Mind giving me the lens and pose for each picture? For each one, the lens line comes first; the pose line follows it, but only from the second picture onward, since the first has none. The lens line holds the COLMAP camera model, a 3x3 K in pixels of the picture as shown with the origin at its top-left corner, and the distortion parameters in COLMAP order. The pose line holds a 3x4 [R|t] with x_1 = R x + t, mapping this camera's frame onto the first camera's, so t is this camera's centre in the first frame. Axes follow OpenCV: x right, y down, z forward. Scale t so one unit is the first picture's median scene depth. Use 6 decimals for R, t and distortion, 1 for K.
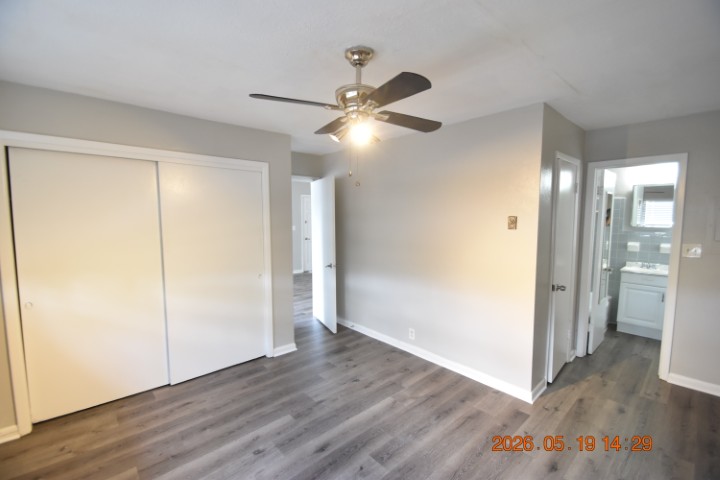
lens RADIAL K [[314.2, 0, 361.2], [0, 314.2, 237.0], [0, 0, 1]] dist [0.006103, -0.012042]
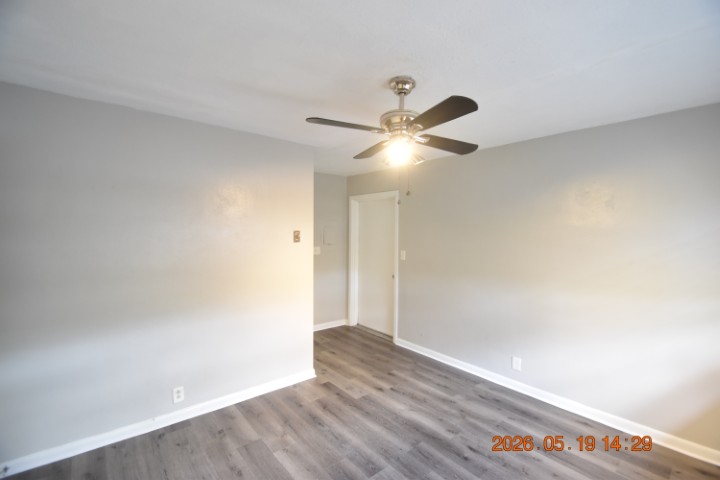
lens RADIAL K [[314.2, 0, 355.0], [0, 314.2, 240.0], [0, 0, 1]] dist [0.006103, -0.012042]
pose [[0.055474, -0.029606, 0.998021, -0.680446], [0.064778, 0.997561, 0.025991, -0.048906], [-0.996357, 0.063208, 0.057256, 0.694883]]
